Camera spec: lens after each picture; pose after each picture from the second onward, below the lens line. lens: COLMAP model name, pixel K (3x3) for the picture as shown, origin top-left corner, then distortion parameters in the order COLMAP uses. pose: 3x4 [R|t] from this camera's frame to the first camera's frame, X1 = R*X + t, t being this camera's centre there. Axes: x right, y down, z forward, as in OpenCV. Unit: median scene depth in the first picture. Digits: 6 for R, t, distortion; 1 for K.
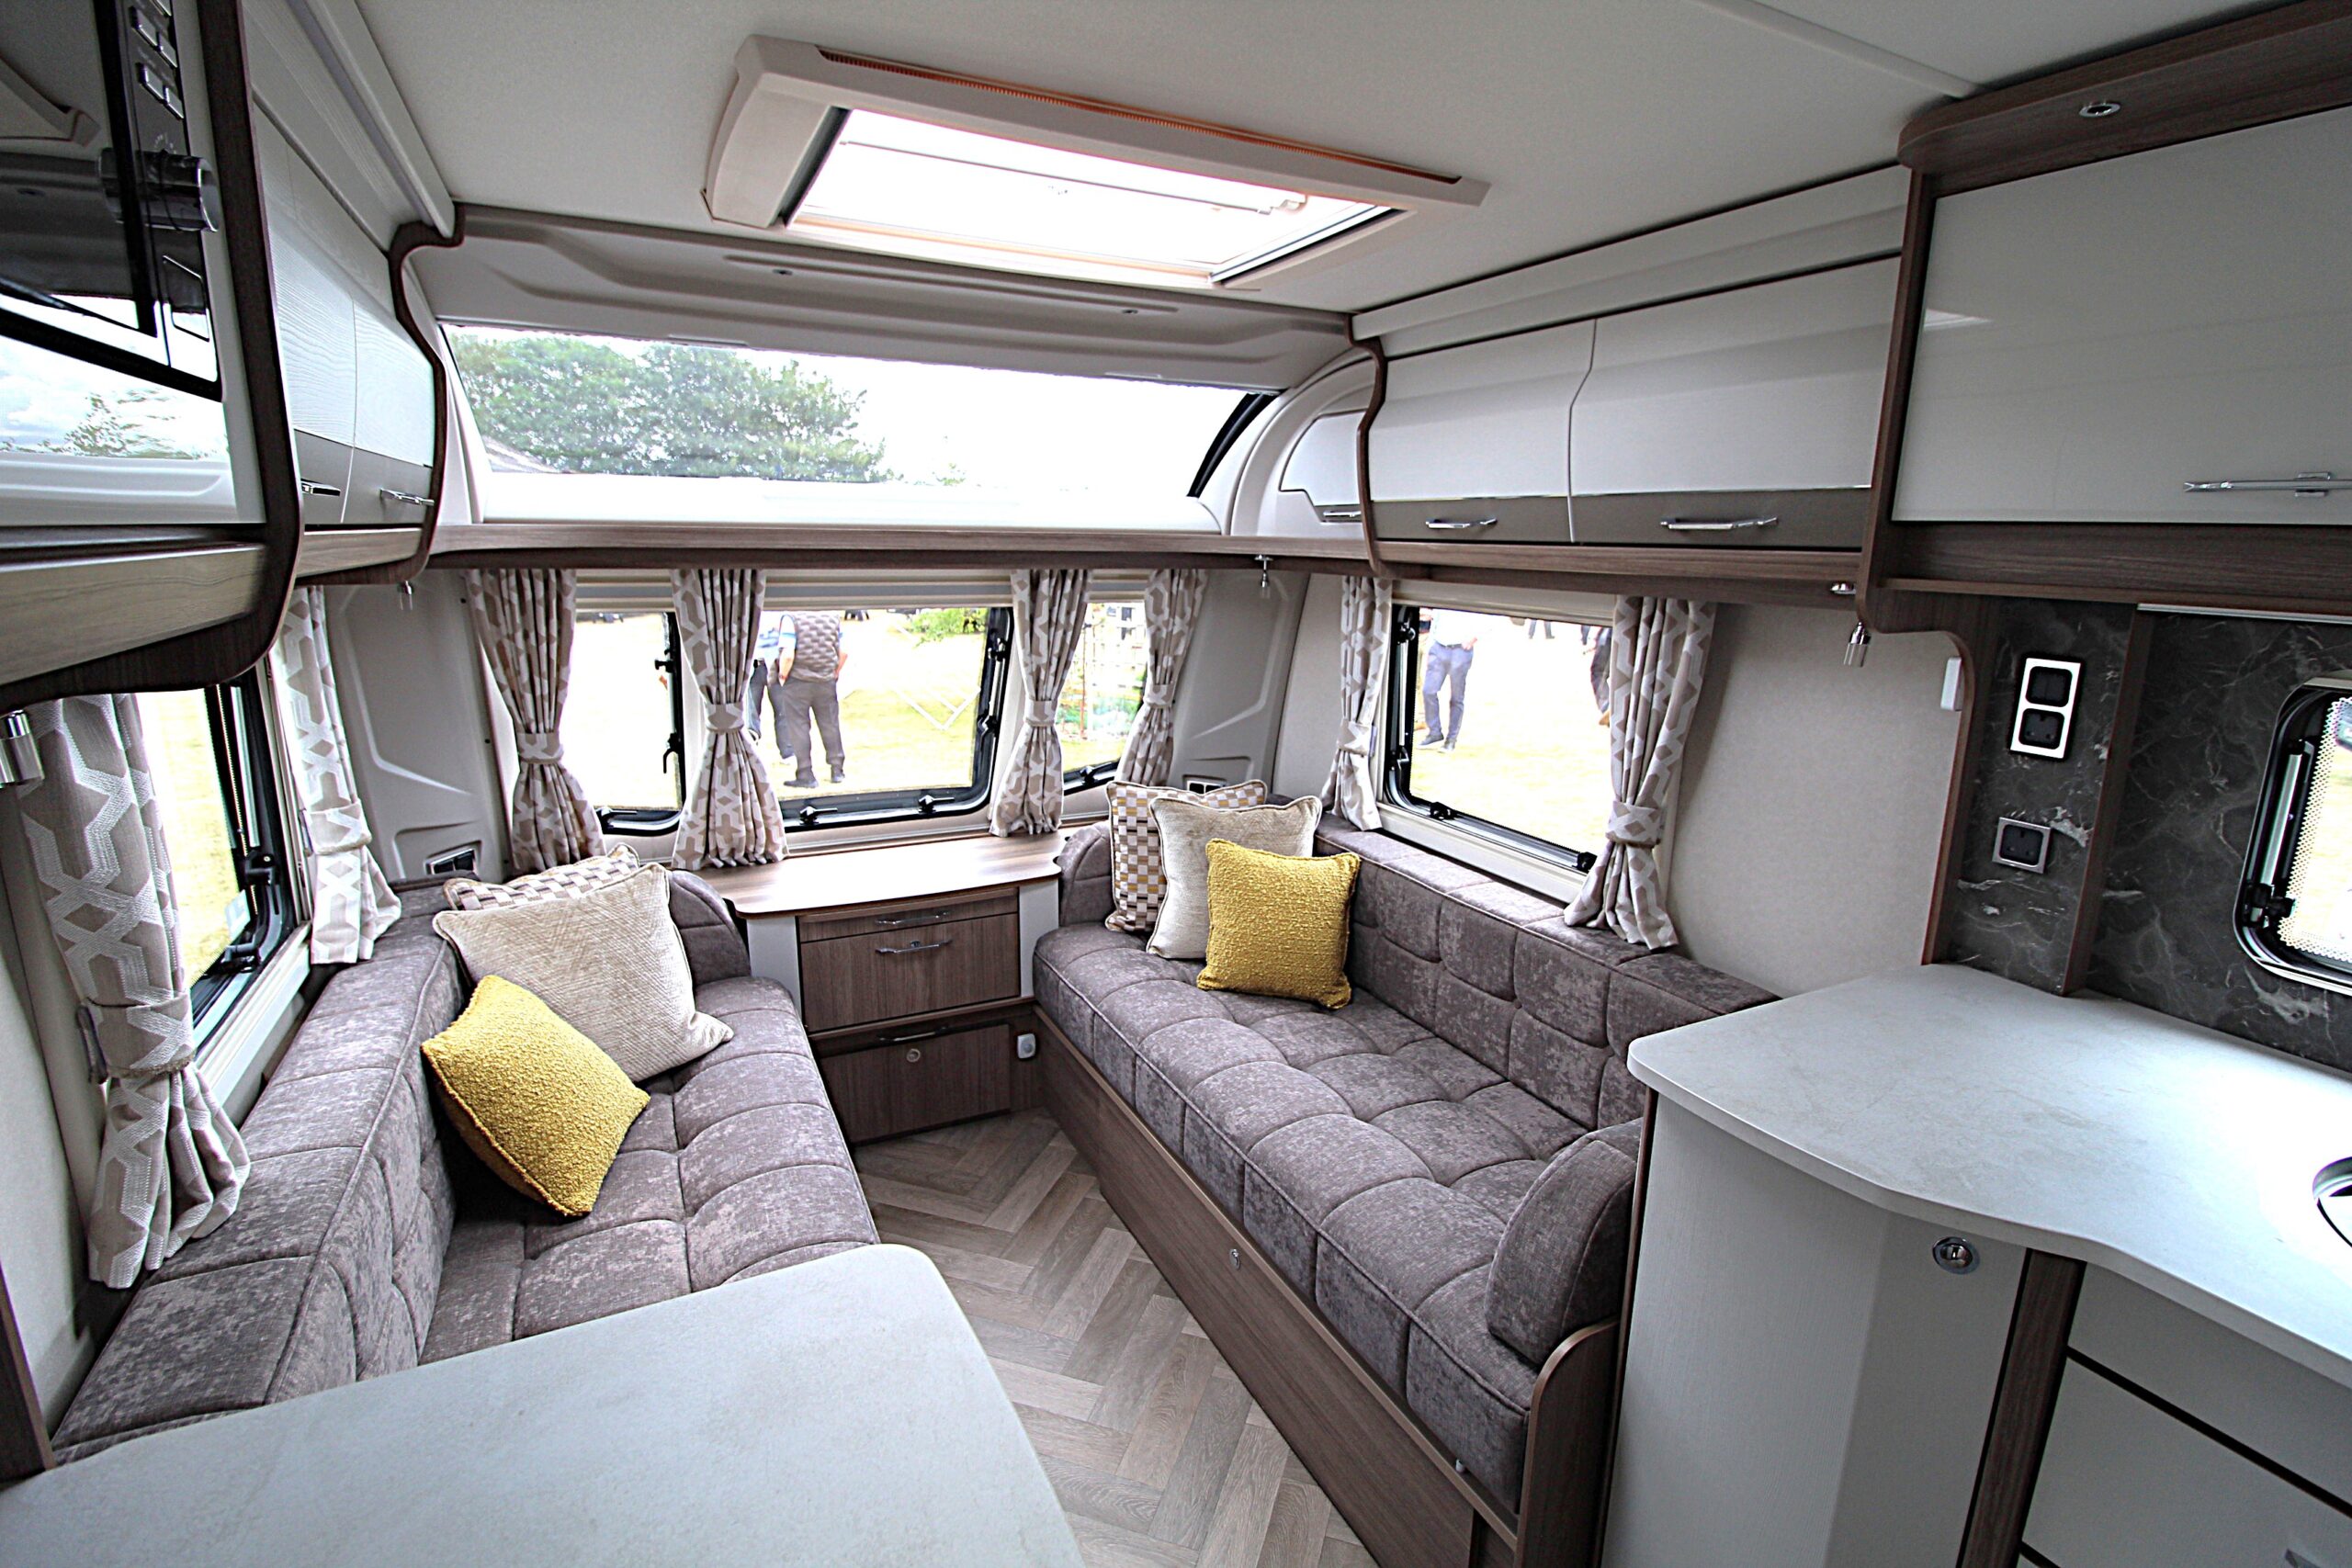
lens RADIAL K [[1095.4, 0, 1180.4], [0, 1095.4, 771.9], [0, 0, 1]] dist [0.002146, -0.014789]
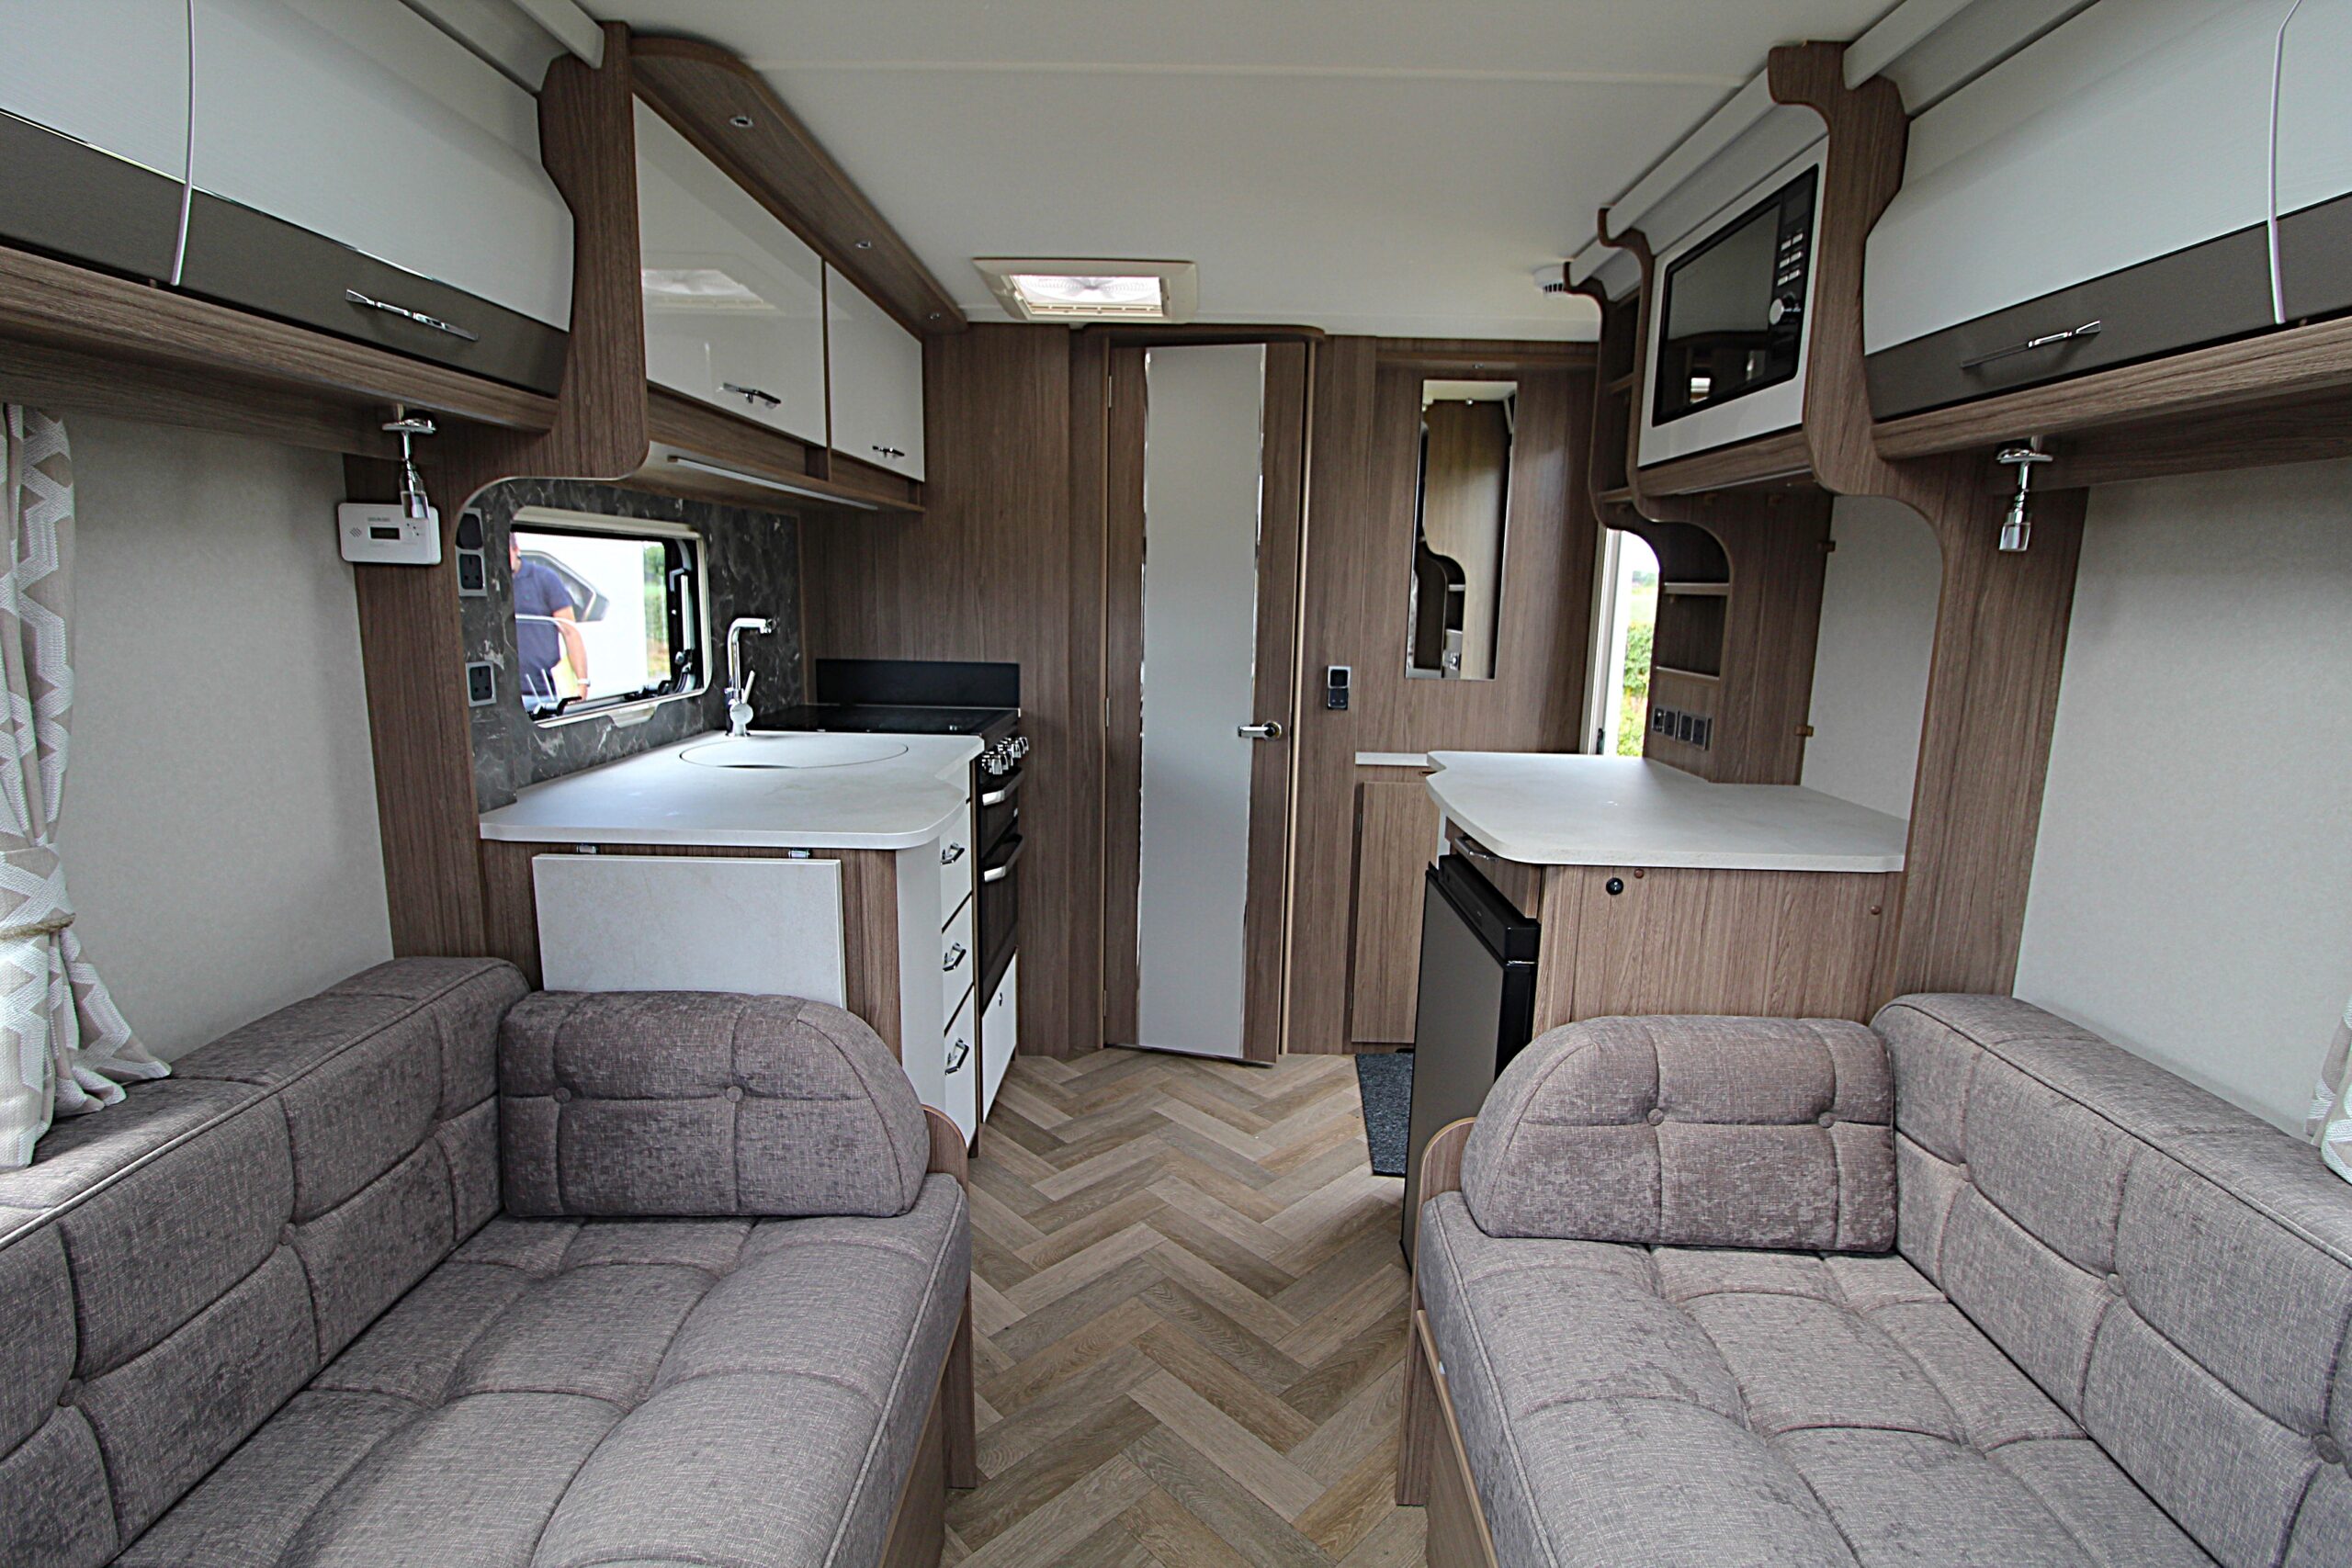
lens RADIAL K [[1095.4, 0, 1180.4], [0, 1095.4, 771.9], [0, 0, 1]] dist [0.002146, -0.014789]
pose [[-0.883473, -0.111594, 0.454998, -0.221173], [0.065912, 0.931947, 0.356555, -0.123846], [-0.463823, 0.344996, -0.815994, 1.035364]]
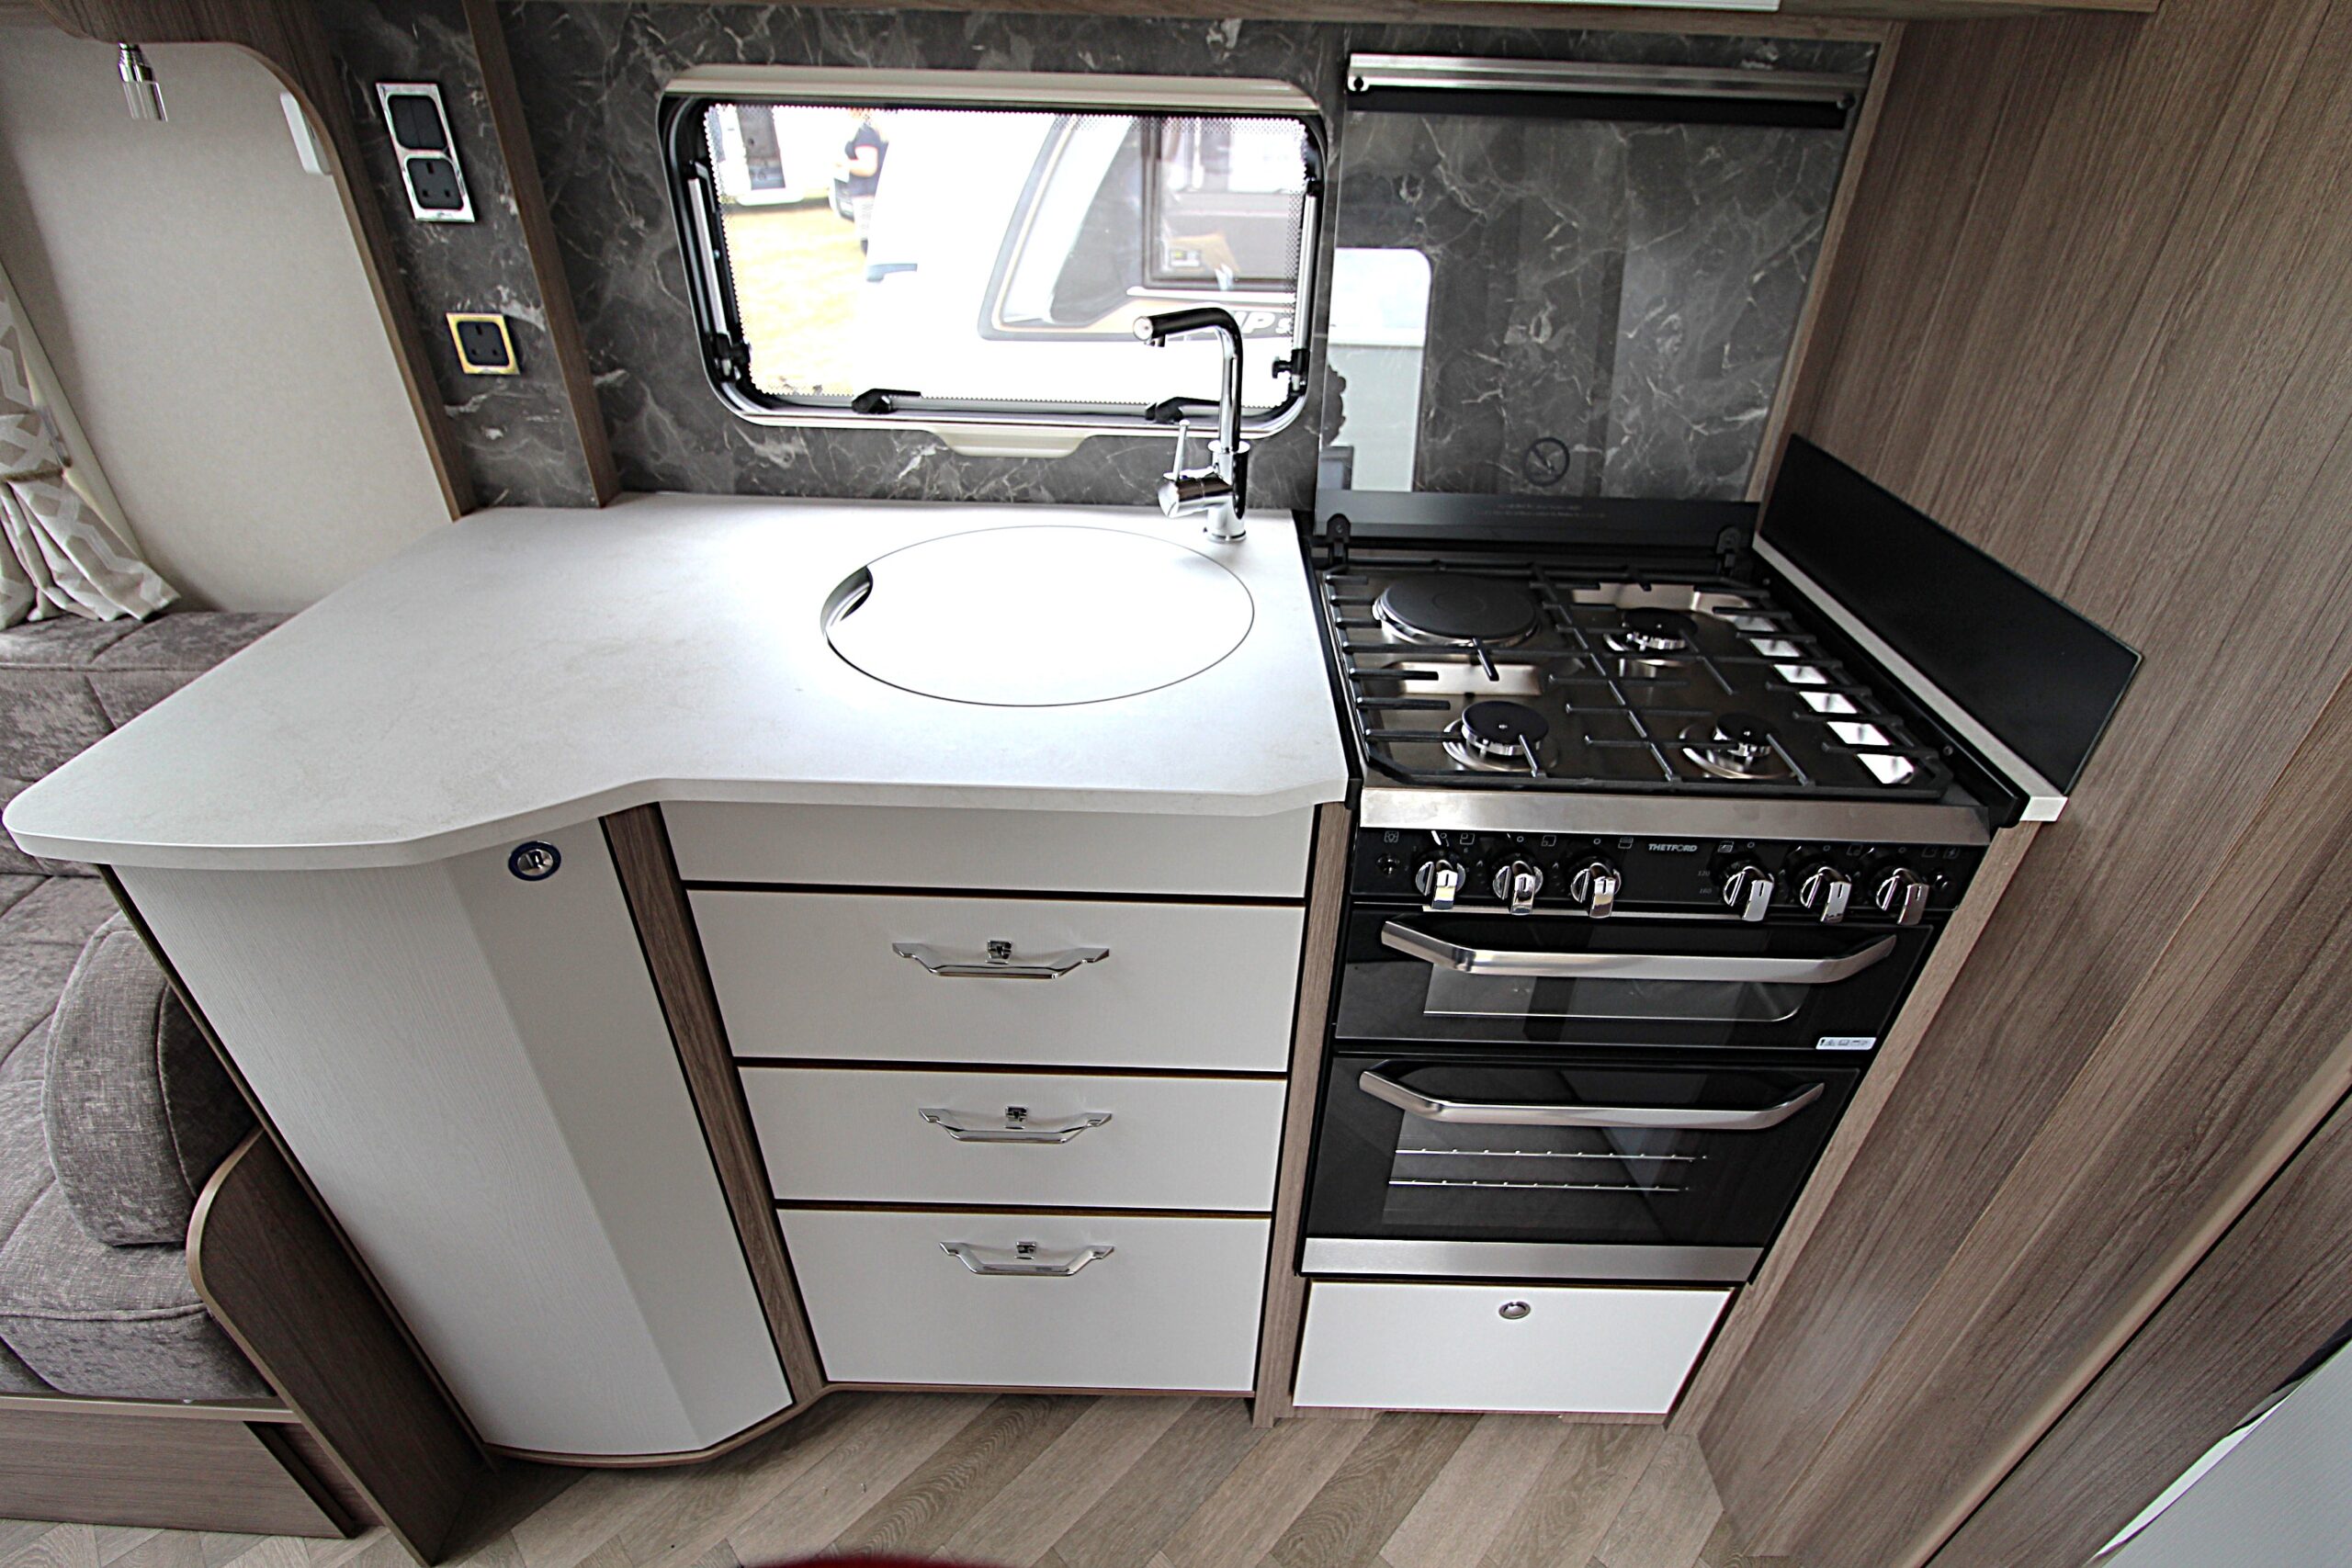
lens RADIAL K [[1098.1, 0, 1183.7], [0, 1098.1, 773.9], [0, 0, 1]] dist [-0.000064, -0.013421]
pose [[0.461200, -0.489613, 0.739982, 0.159145], [0.170170, 0.867301, 0.467794, 0.033982], [-0.870825, -0.089824, 0.483316, 0.072837]]
